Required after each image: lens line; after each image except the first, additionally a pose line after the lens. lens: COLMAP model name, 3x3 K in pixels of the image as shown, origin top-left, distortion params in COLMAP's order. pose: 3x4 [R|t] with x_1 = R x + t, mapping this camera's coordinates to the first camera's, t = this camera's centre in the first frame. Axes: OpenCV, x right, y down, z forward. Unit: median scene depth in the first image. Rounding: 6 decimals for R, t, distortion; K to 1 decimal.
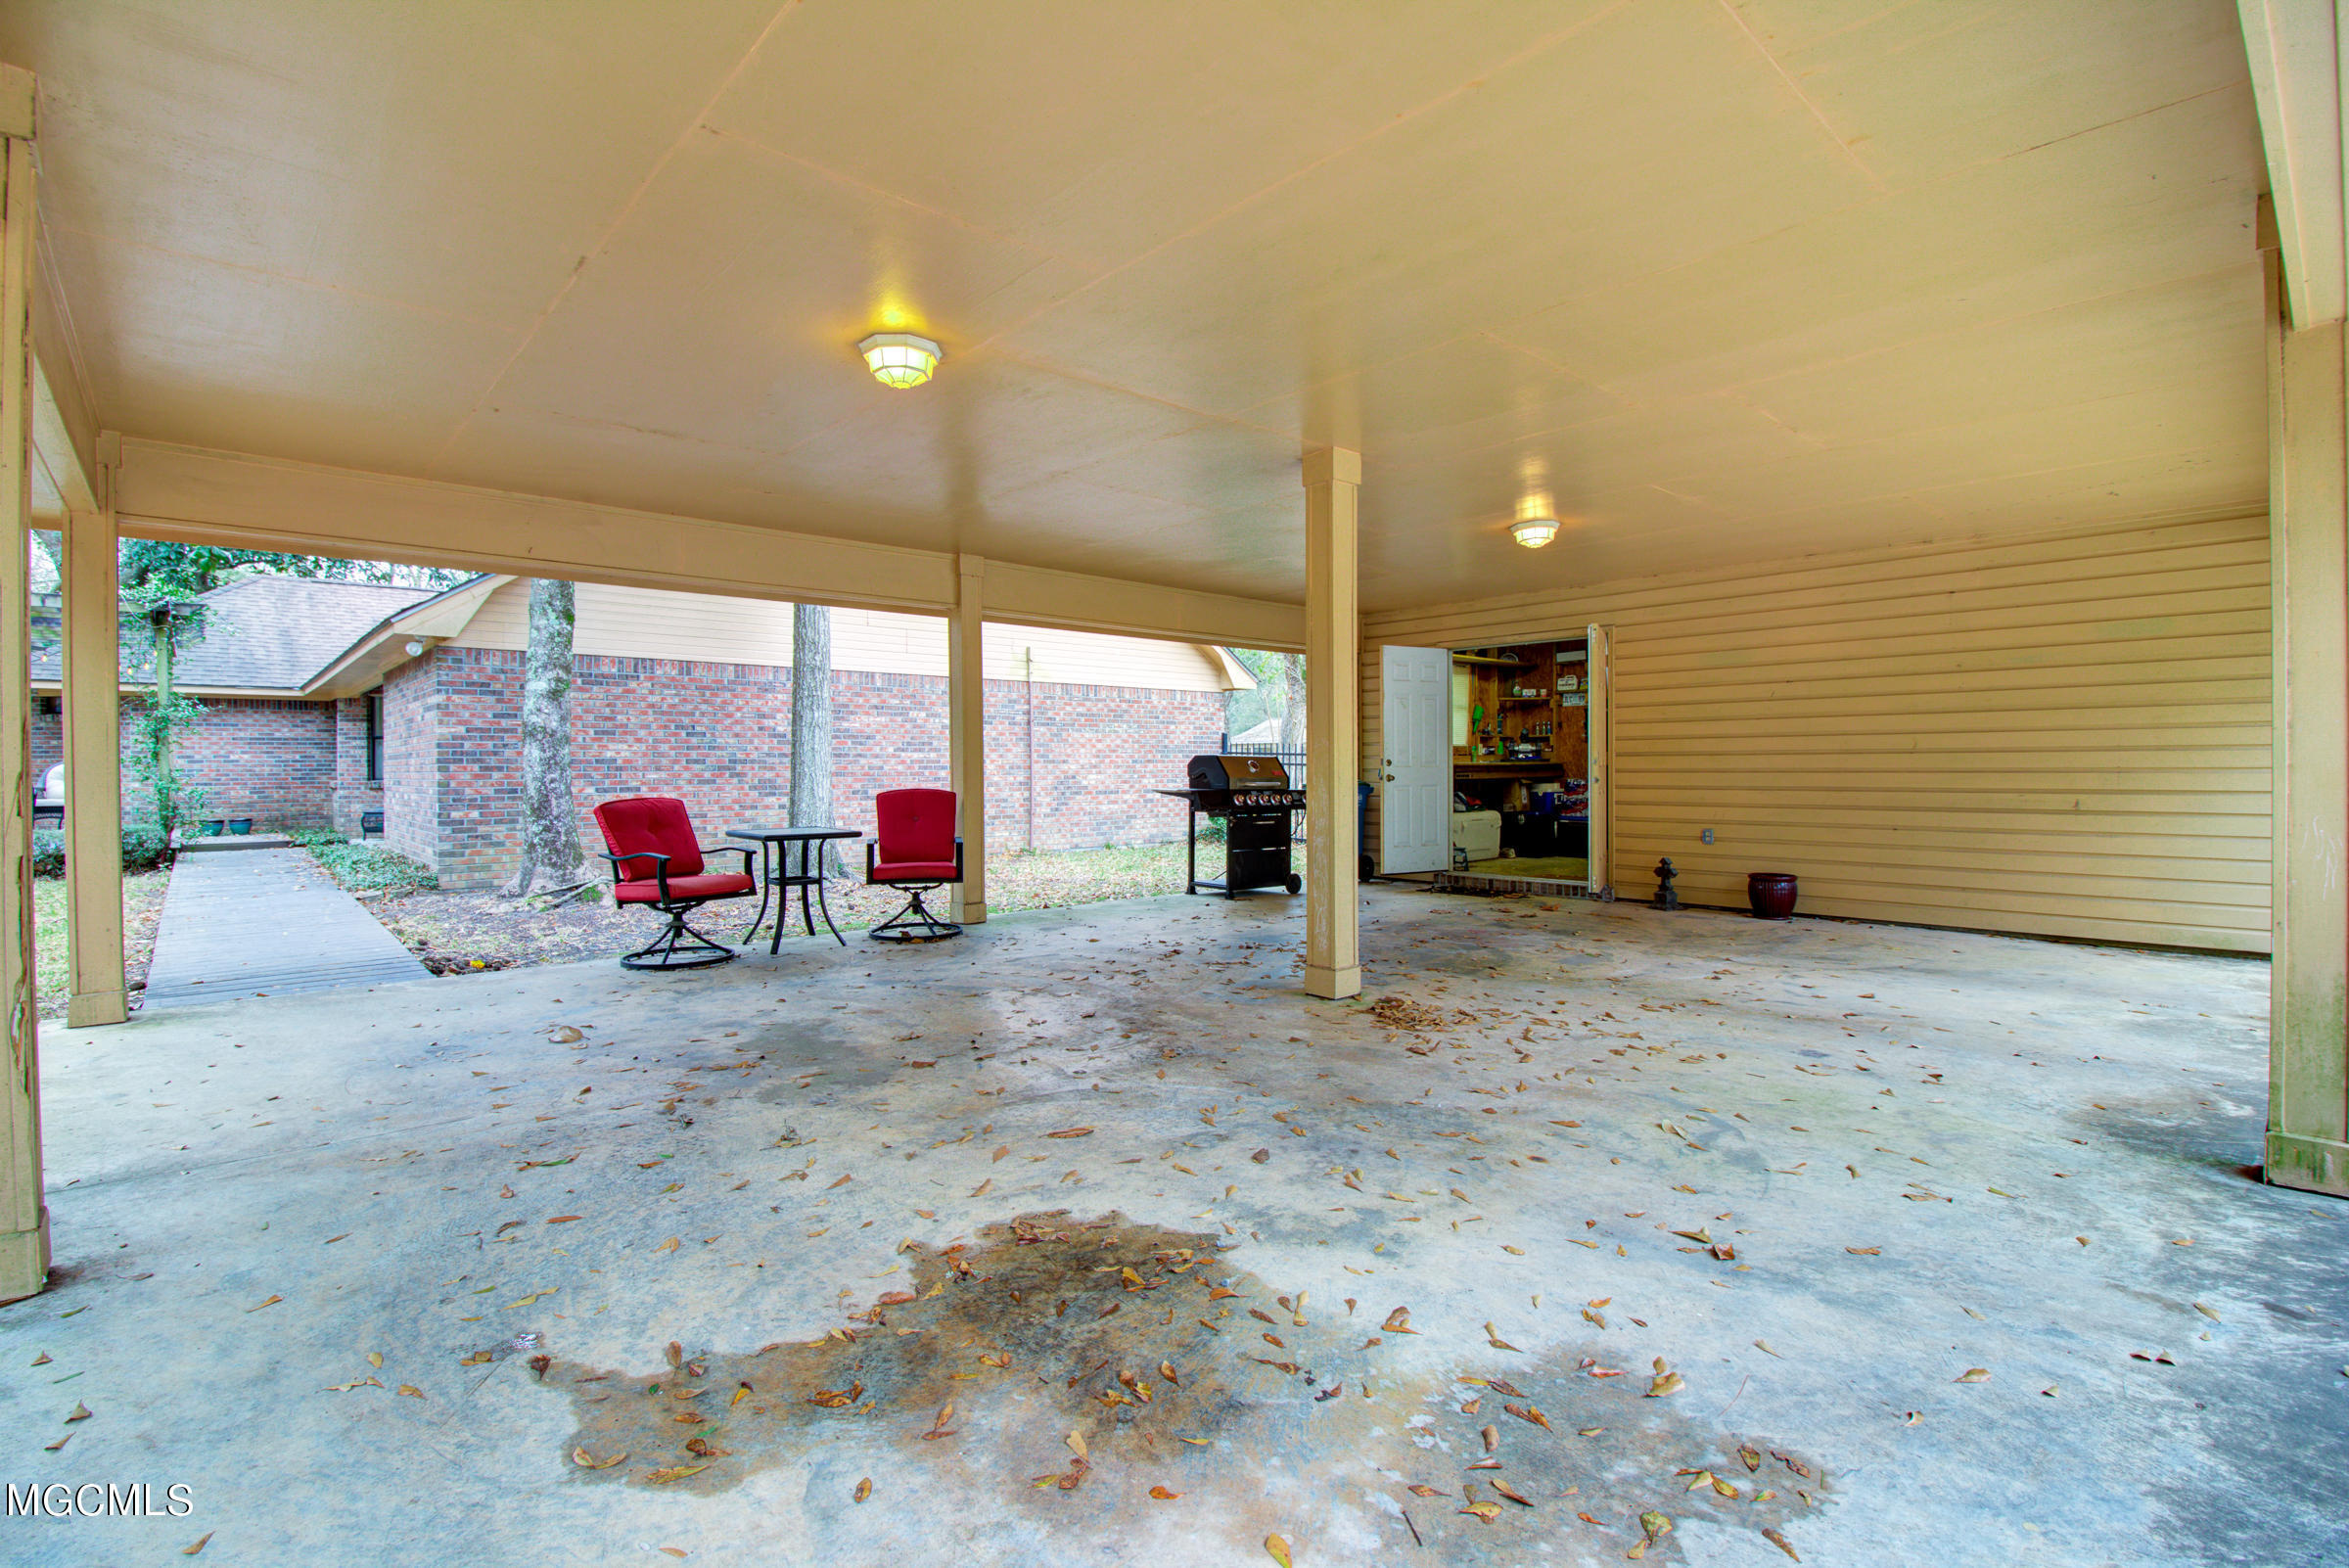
lens RADIAL K [[1088.4, 0, 1172.1], [0, 1088.4, 783.8], [0, 0, 1]] dist [-0.007125, -0.008272]
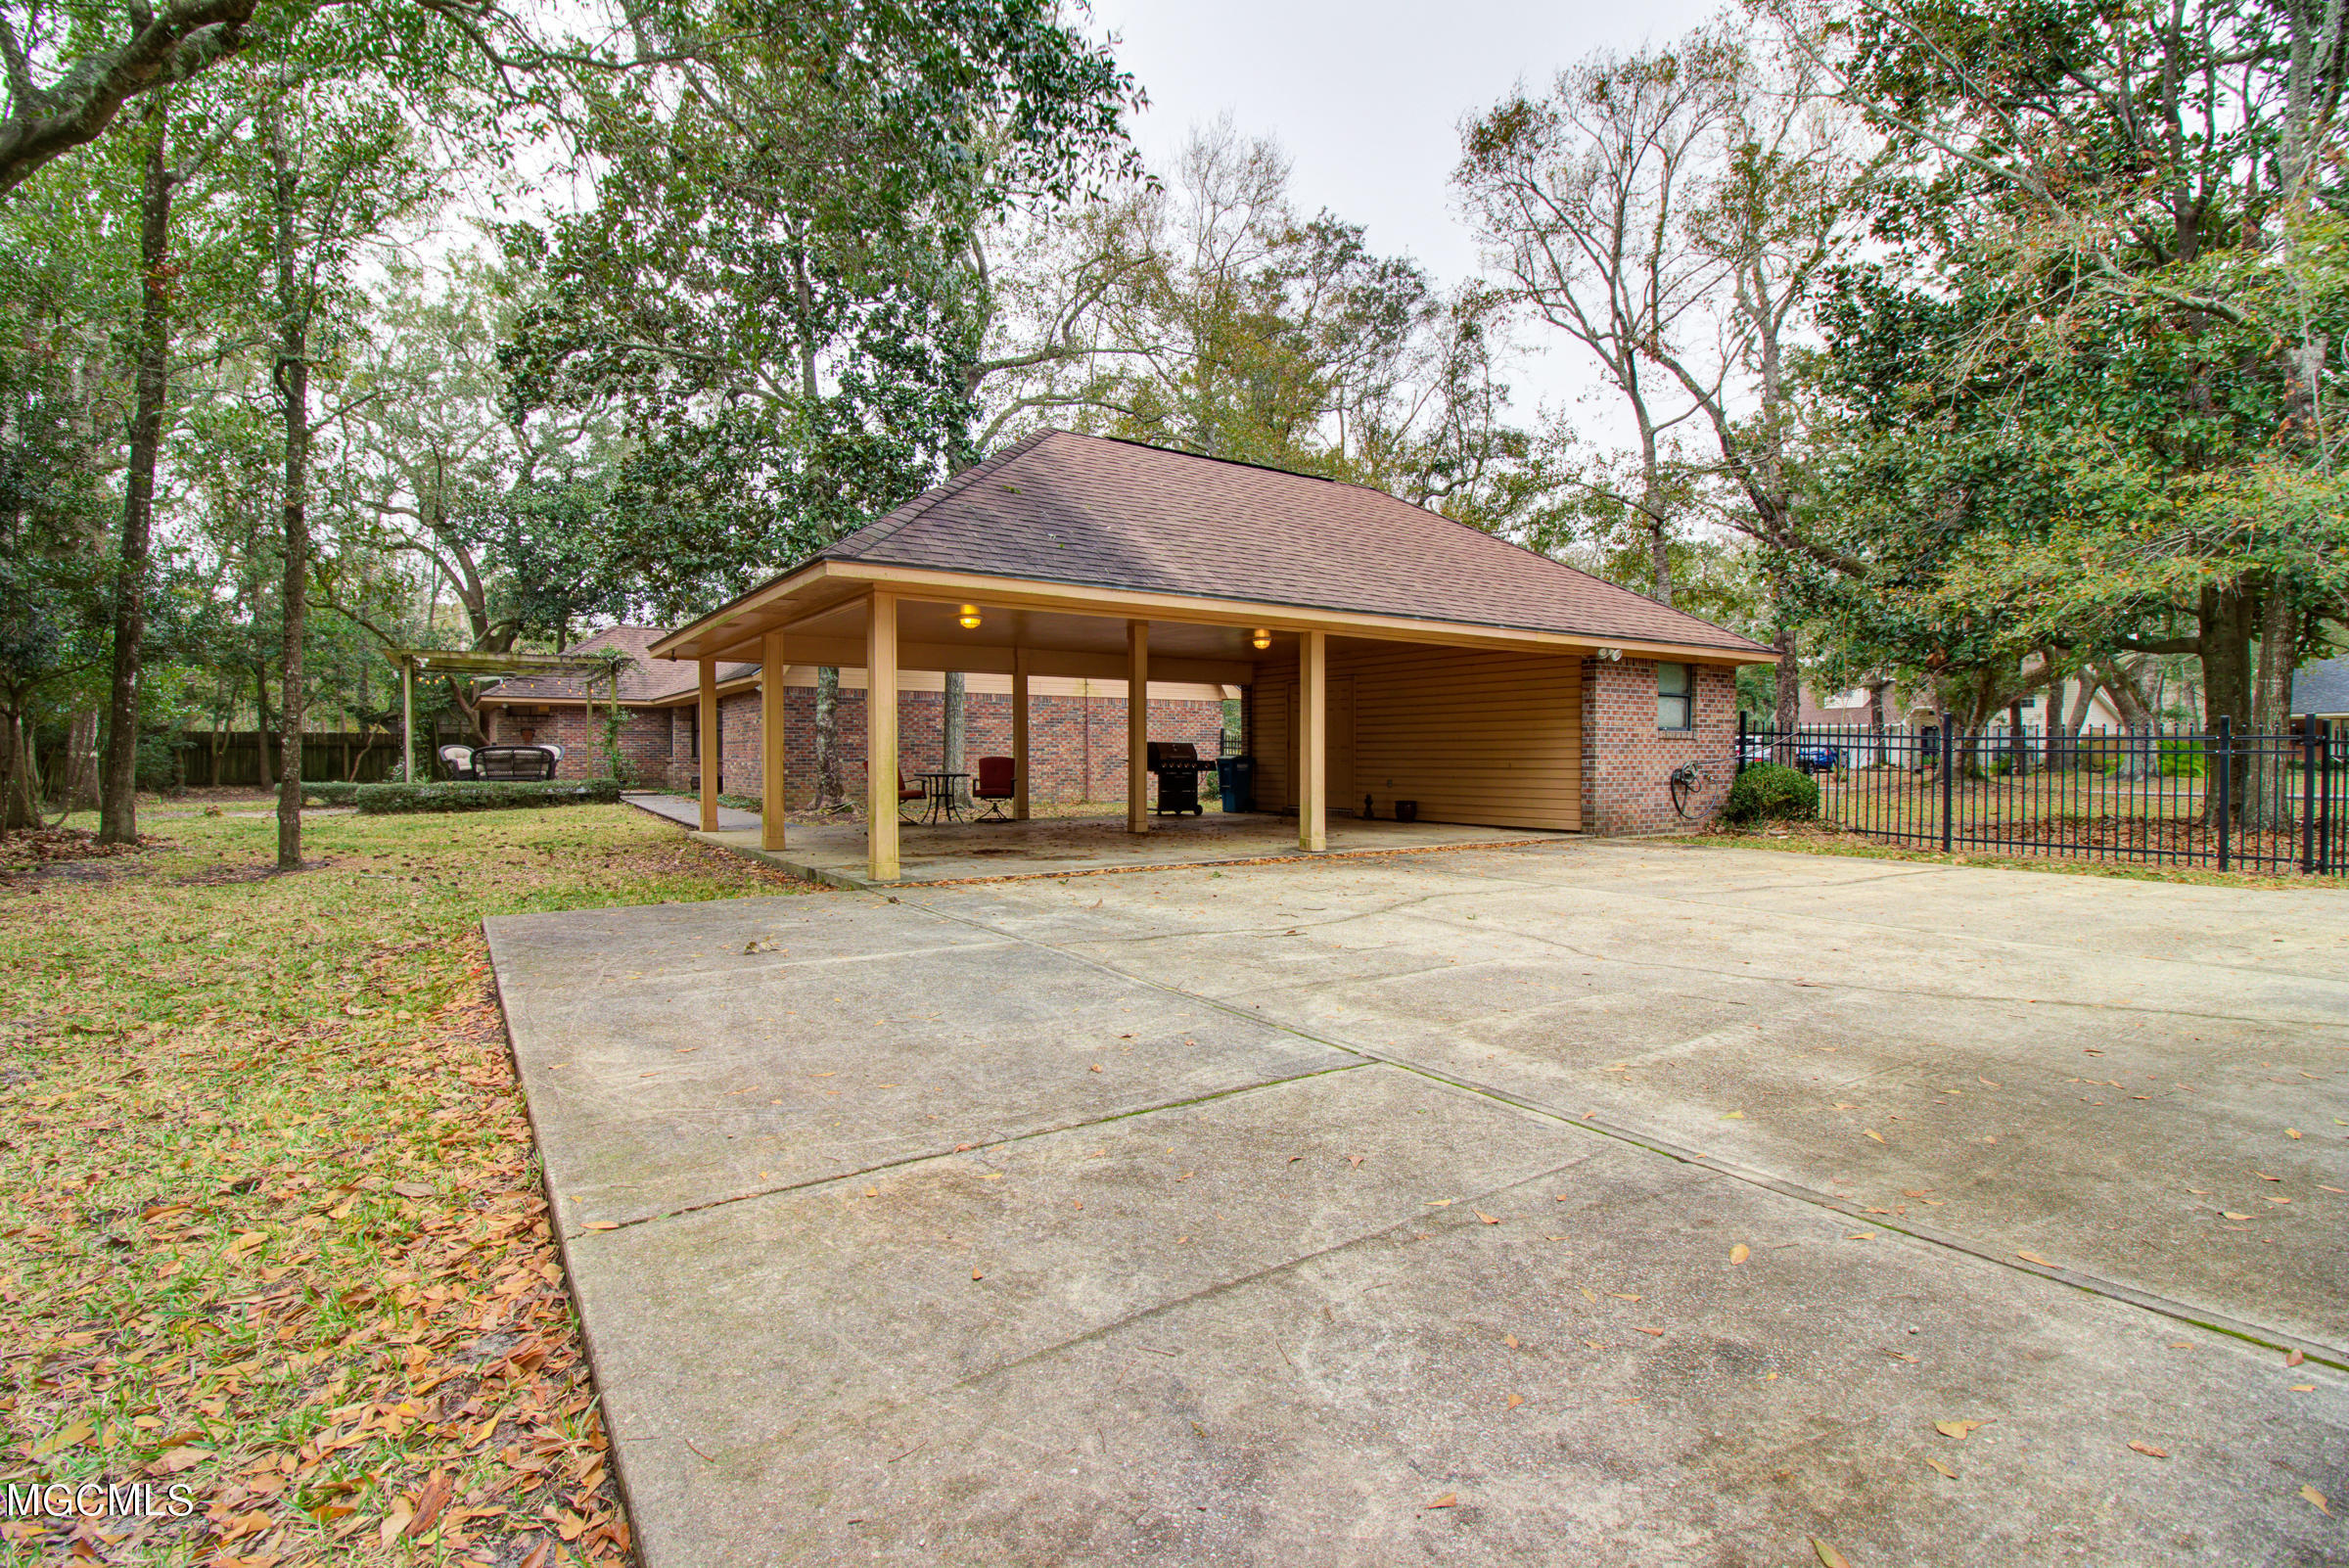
lens RADIAL K [[1088.4, 0, 1179.3], [0, 1088.4, 771.8], [0, 0, 1]] dist [-0.007125, -0.008272]
pose [[0.991553, 0.006082, -0.129557, 0.402753], [-0.006295, 0.999979, -0.001238, 0.034746], [0.129547, 0.002043, 0.991571, -1.099761]]
